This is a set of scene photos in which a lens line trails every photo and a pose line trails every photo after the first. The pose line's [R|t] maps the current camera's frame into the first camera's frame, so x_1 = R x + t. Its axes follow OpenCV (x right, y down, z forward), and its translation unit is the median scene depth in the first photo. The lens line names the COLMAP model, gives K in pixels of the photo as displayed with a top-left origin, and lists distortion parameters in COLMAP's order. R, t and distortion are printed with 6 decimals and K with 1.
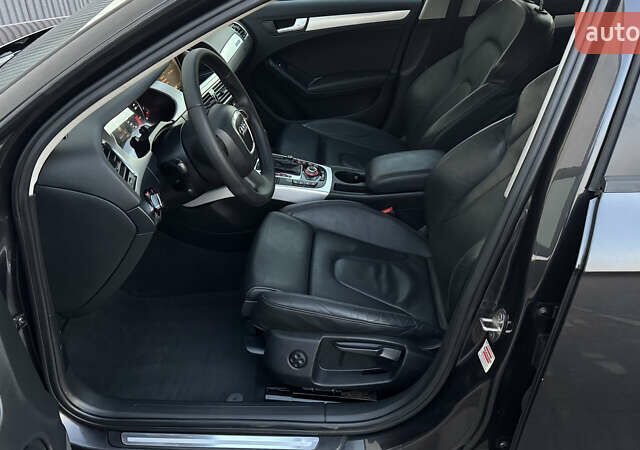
lens RADIAL K [[566.8, 0, 320.1], [0, 566.8, 217.8], [0, 0, 1]] dist [0.152440, -0.258137]
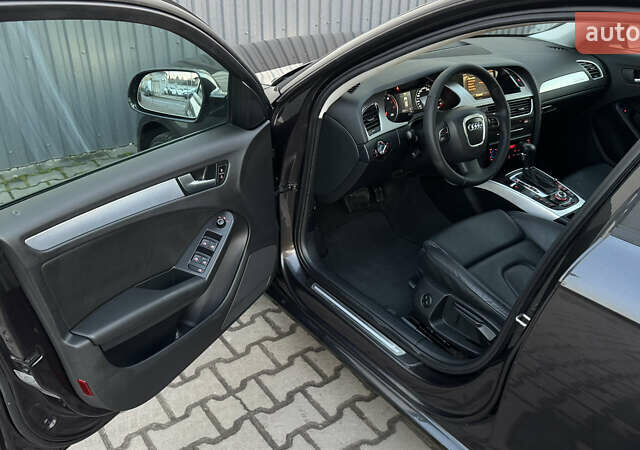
lens RADIAL K [[566.8, 0, 320.1], [0, 566.8, 217.8], [0, 0, 1]] dist [0.152440, -0.258137]
pose [[0.631740, 0.379396, -0.675991, 0.575310], [-0.415086, 0.902050, 0.118357, 0.021951], [0.654682, 0.205824, 0.727343, -0.140503]]
